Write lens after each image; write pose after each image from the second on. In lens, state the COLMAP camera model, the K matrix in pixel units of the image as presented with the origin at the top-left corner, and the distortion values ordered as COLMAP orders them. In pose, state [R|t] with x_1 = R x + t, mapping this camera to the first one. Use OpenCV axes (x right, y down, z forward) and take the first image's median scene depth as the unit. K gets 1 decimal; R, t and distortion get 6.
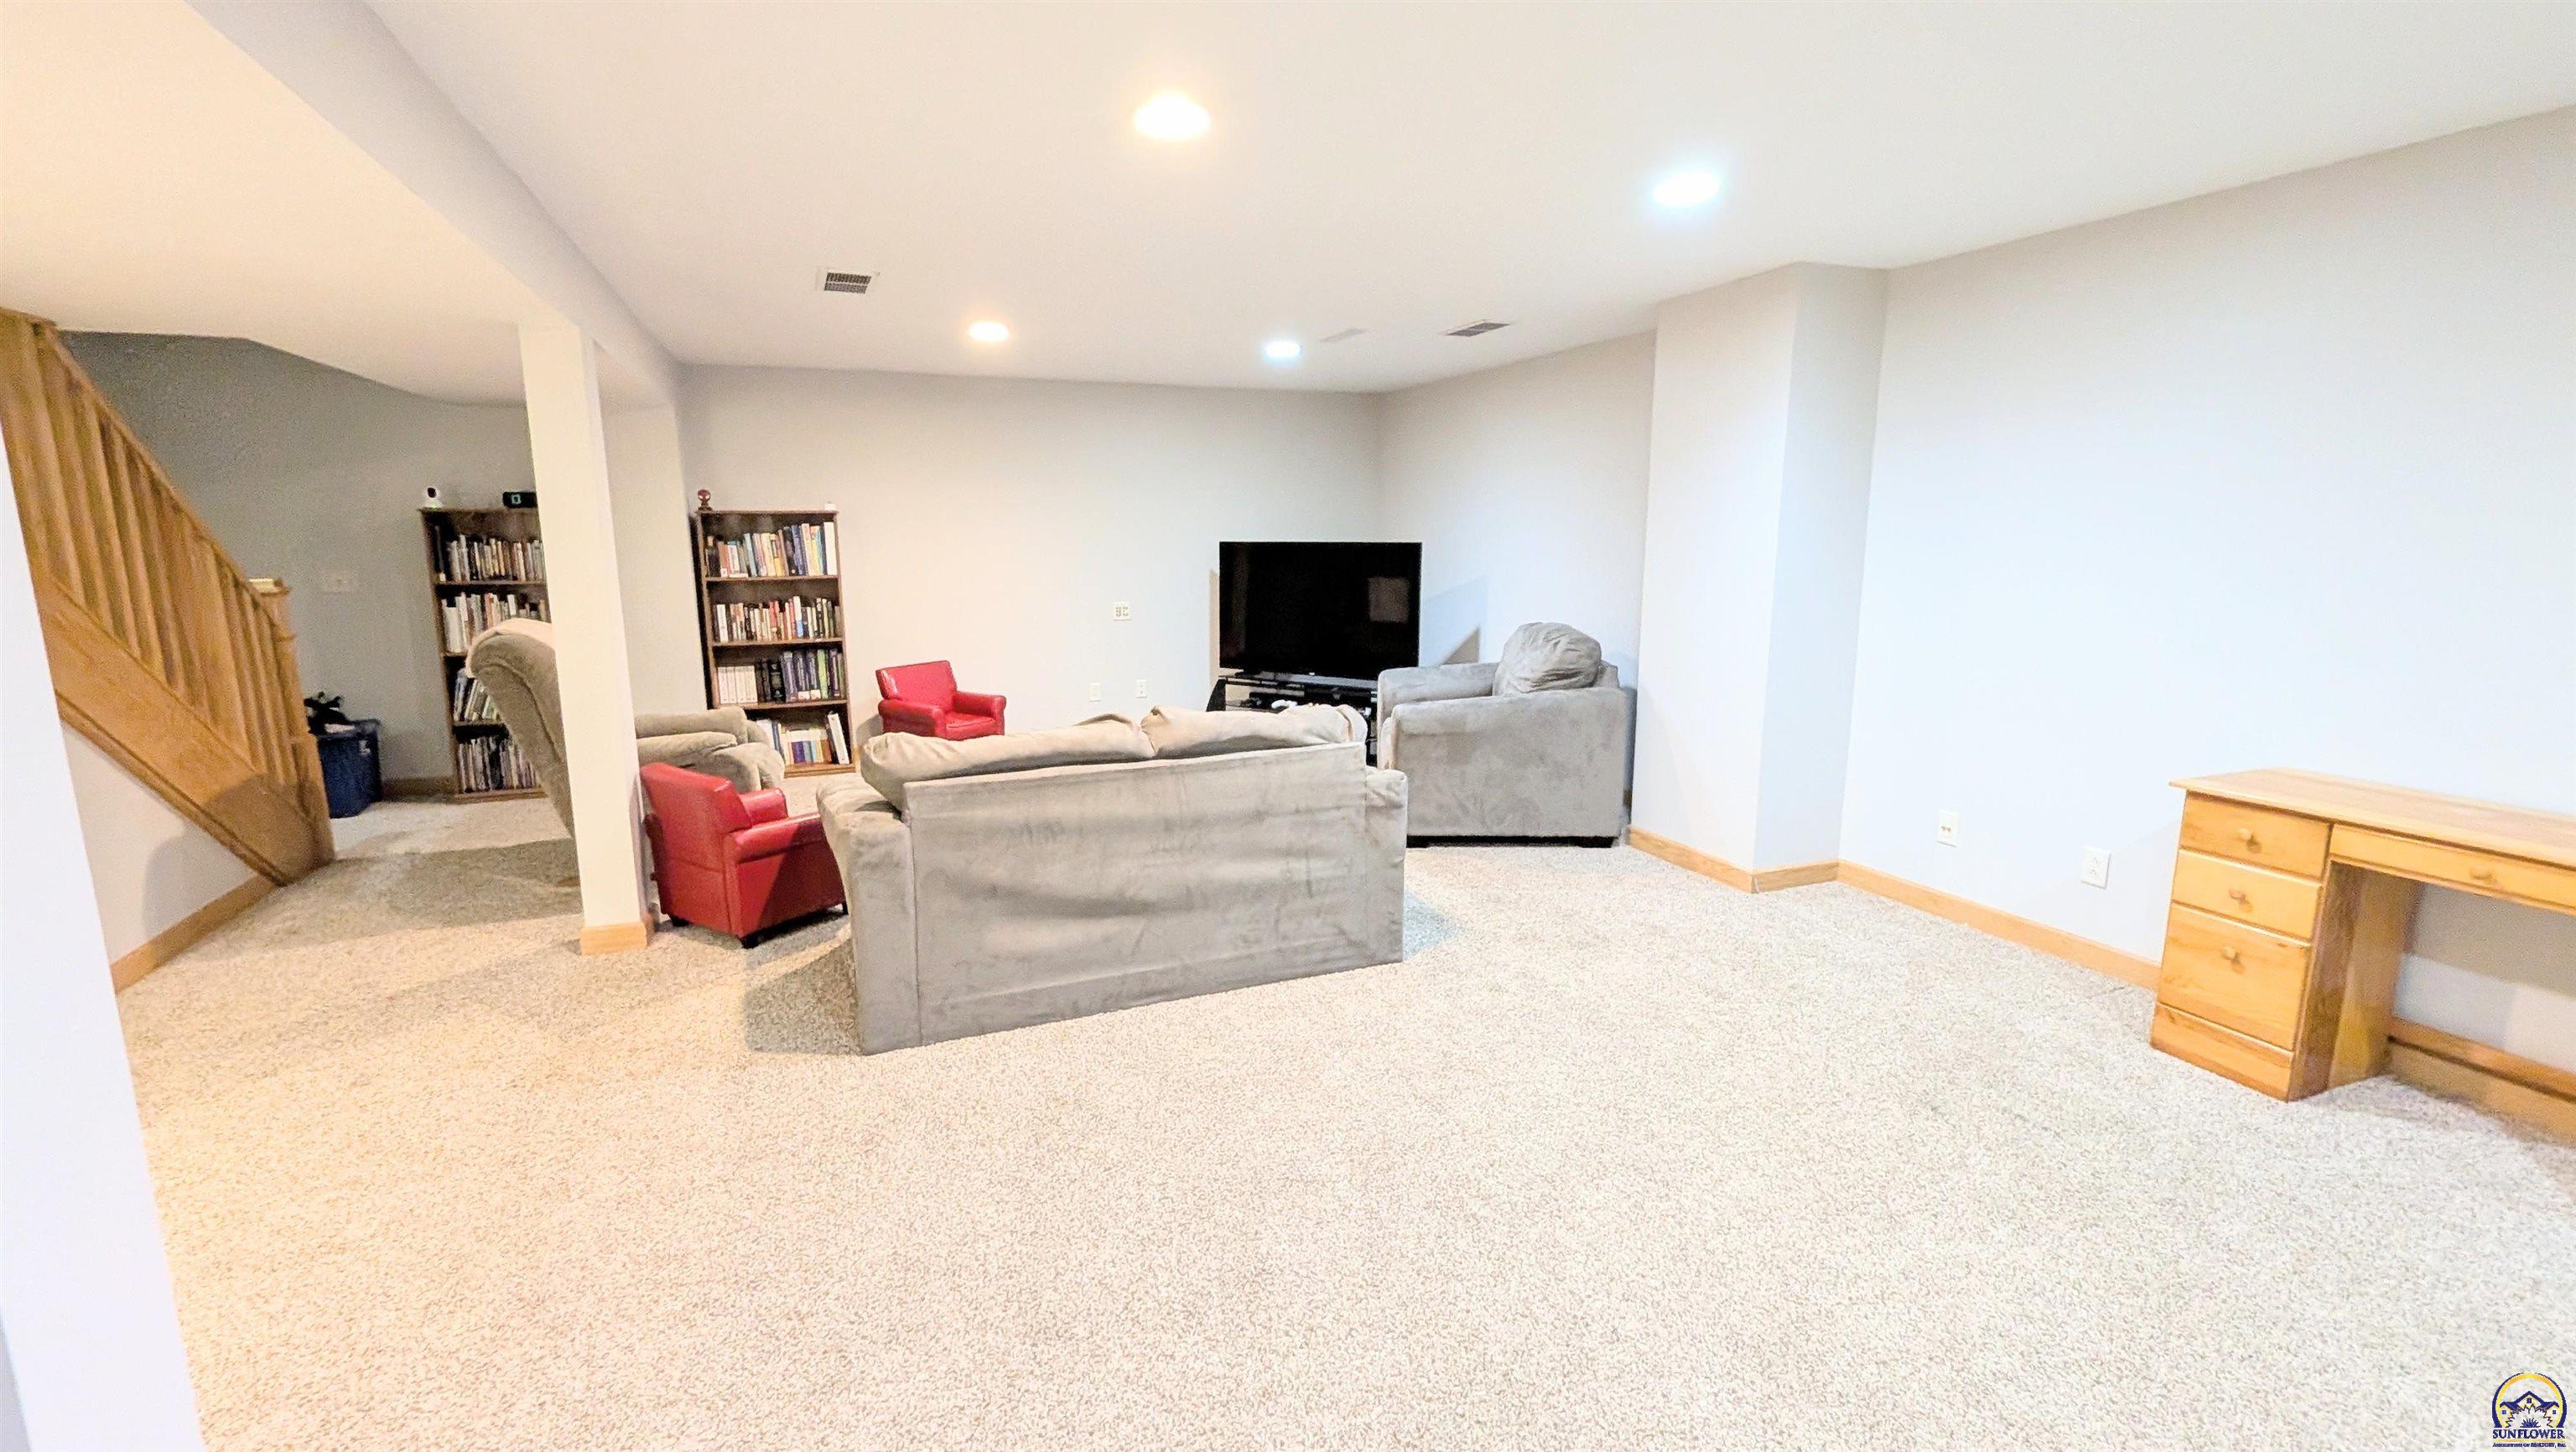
lens RADIAL K [[1070.2, 0, 1272.0], [0, 1070.2, 714.9], [0, 0, 1]] dist [-0.000698, -0.000028]
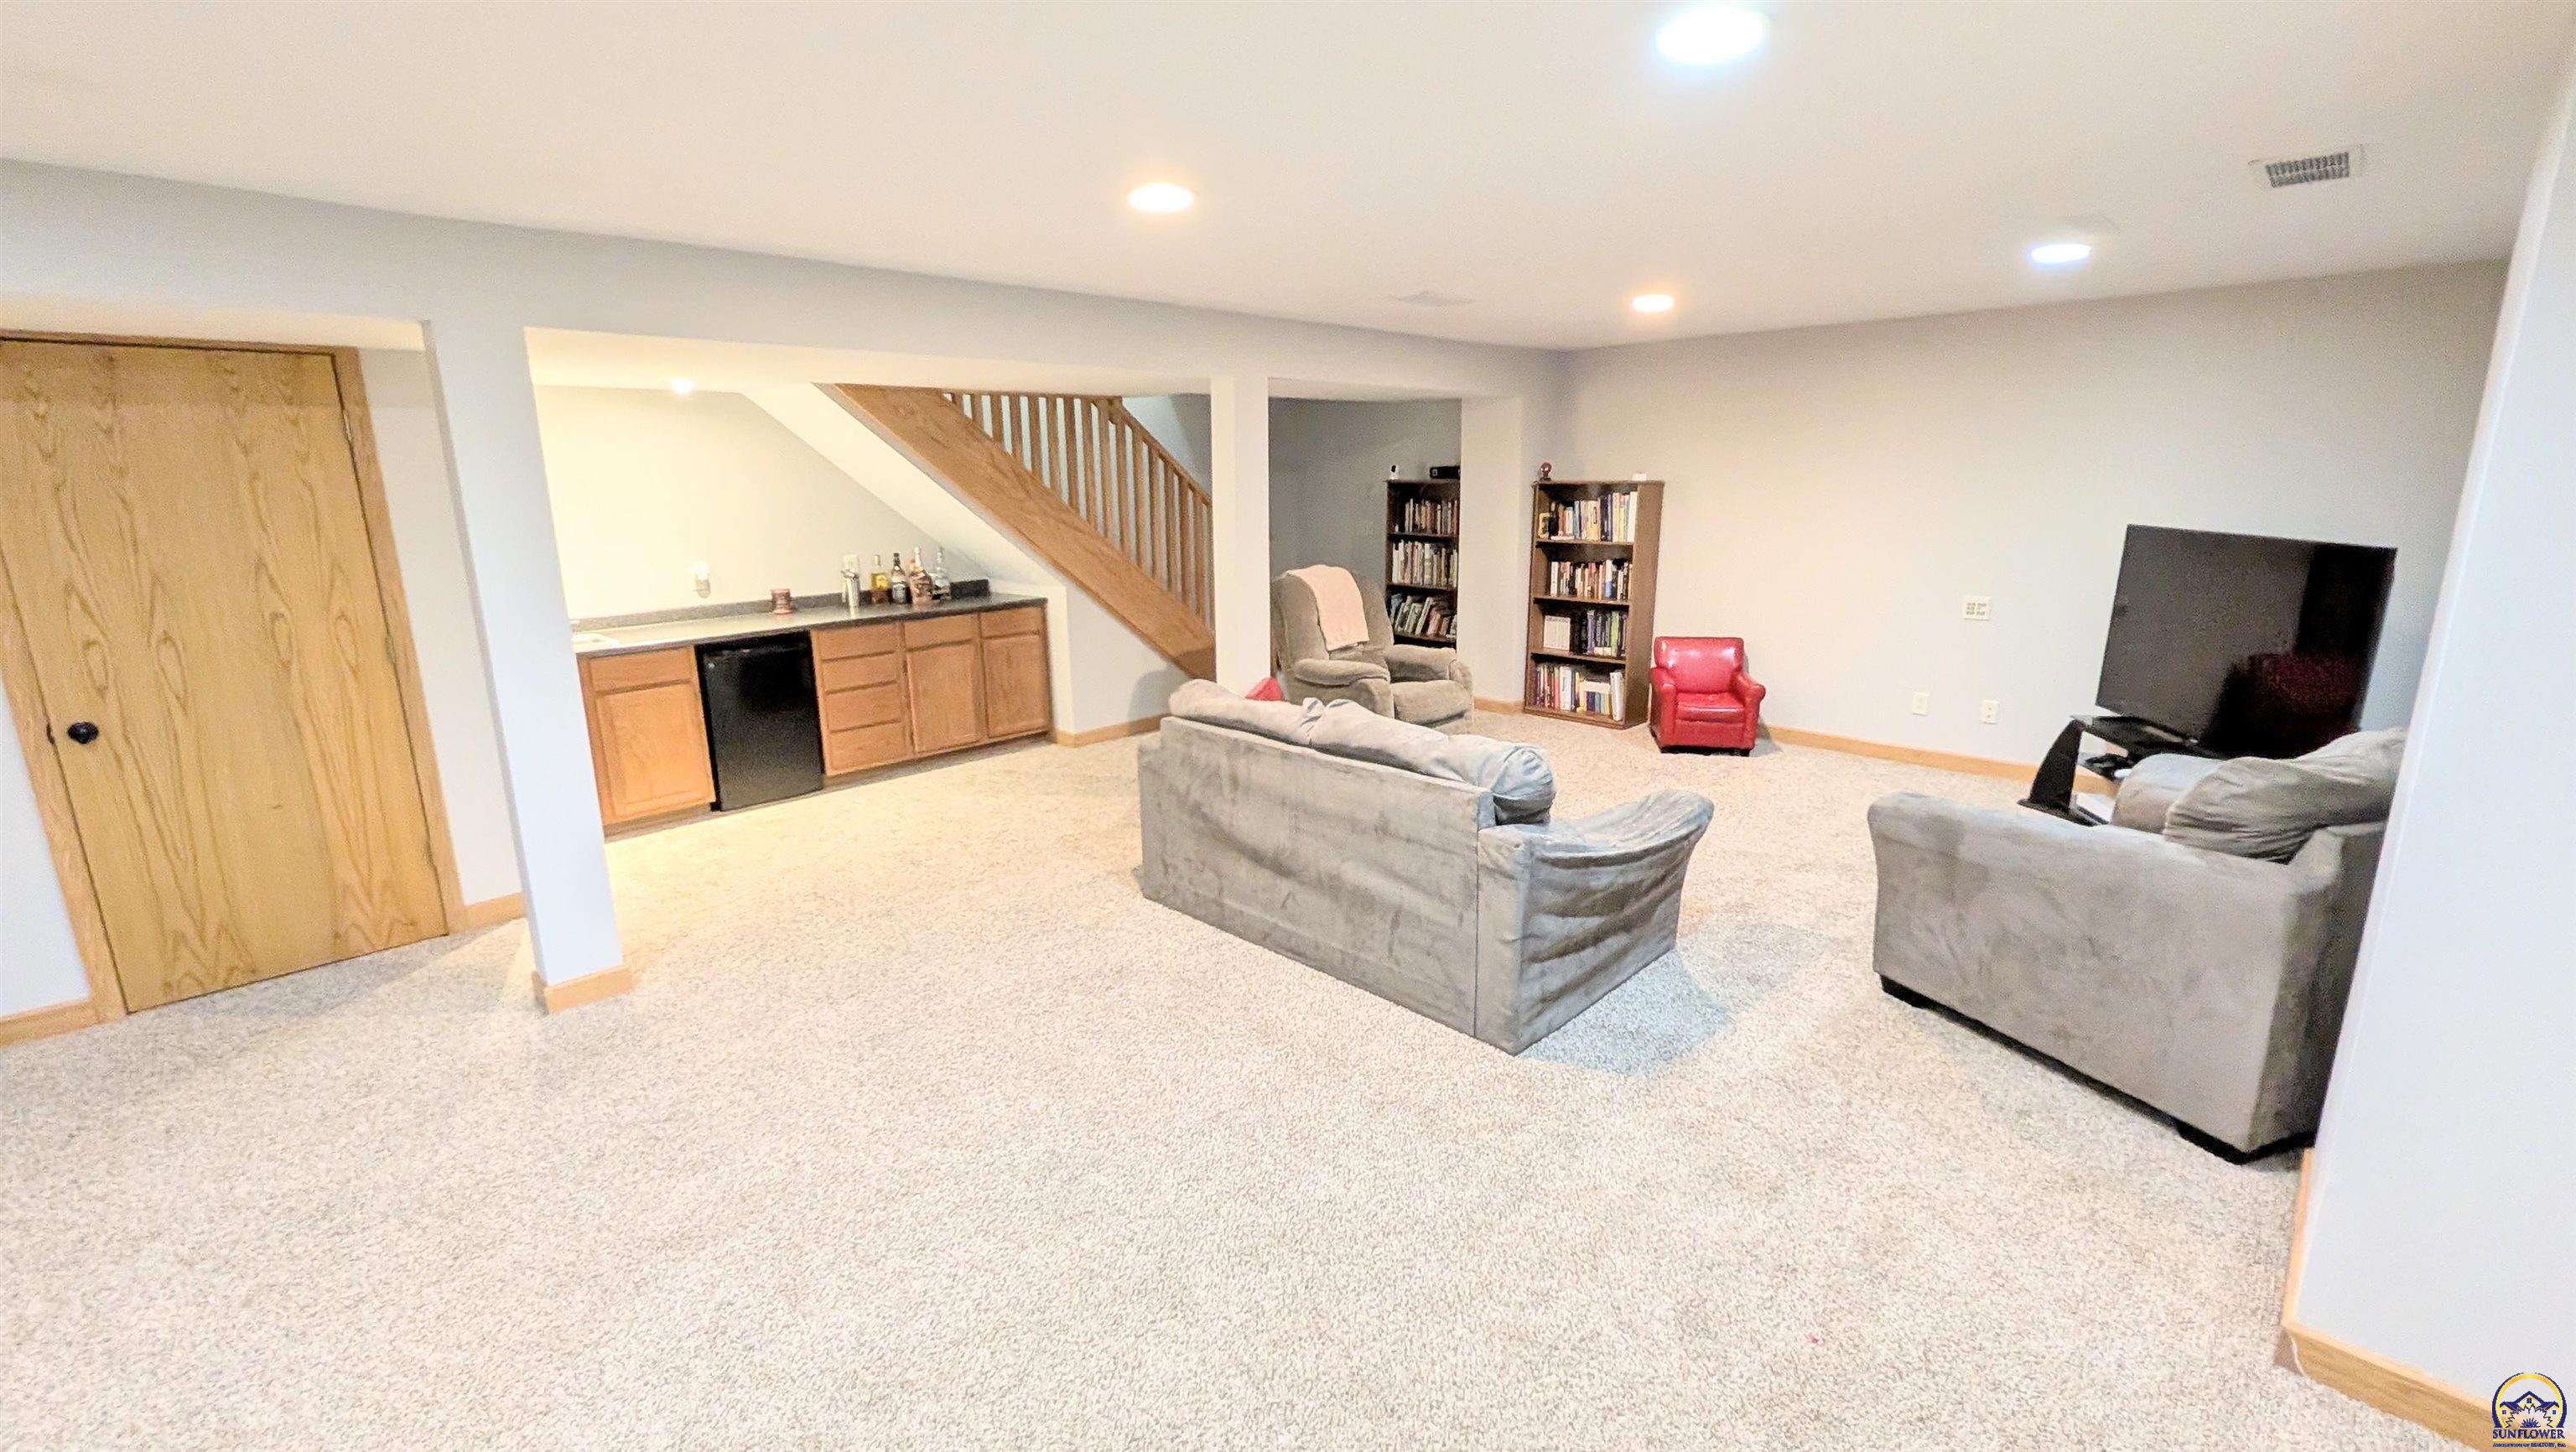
lens RADIAL K [[1070.2, 0, 1272.0], [0, 1070.2, 714.9], [0, 0, 1]] dist [-0.000698, -0.000028]
pose [[0.384649, 0.207091, -0.899532, 0.495659], [-0.147712, 0.975759, 0.161477, -0.094189], [0.911167, 0.070760, 0.405915, 0.298340]]
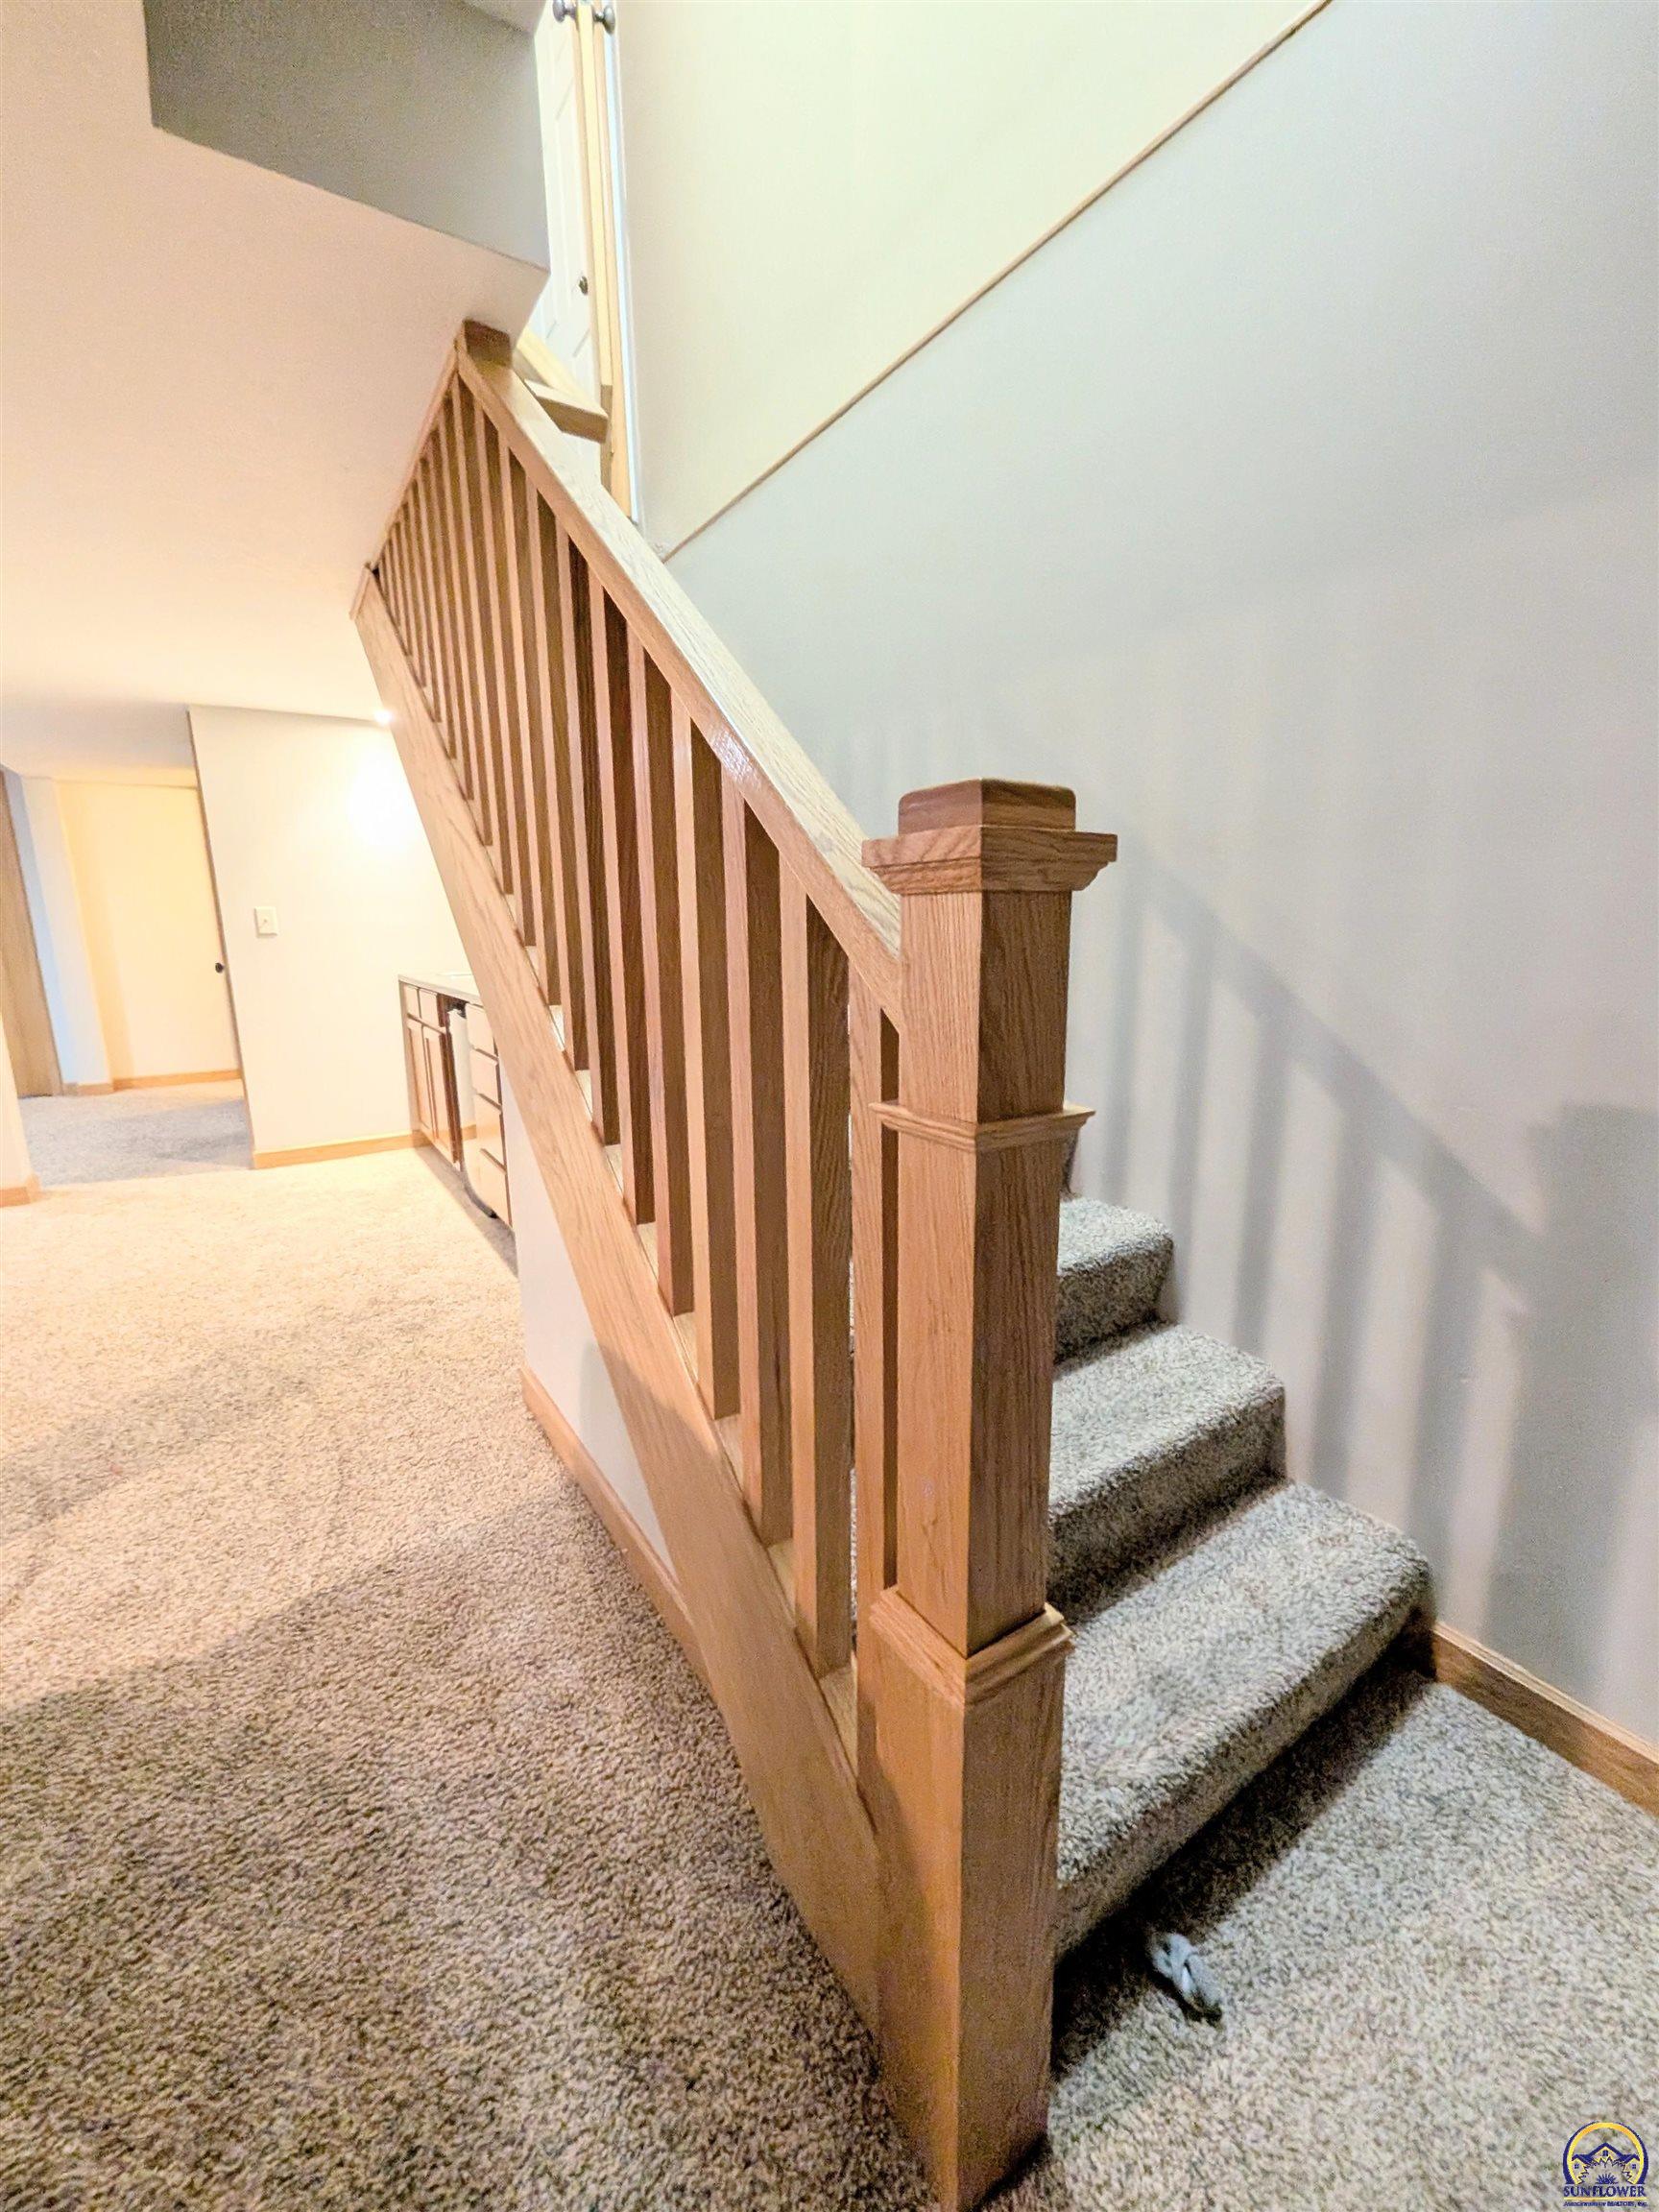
lens RADIAL K [[918.1, 0, 829.5], [0, 918.1, 1106.0], [0, 0, 1]] dist [0.000812, 0.000018]
pose [[-0.984749, 0.048756, -0.167012, -0.724437], [-0.015757, 0.930993, 0.364697, -0.107454], [0.173268, 0.361766, -0.916026, 0.937879]]
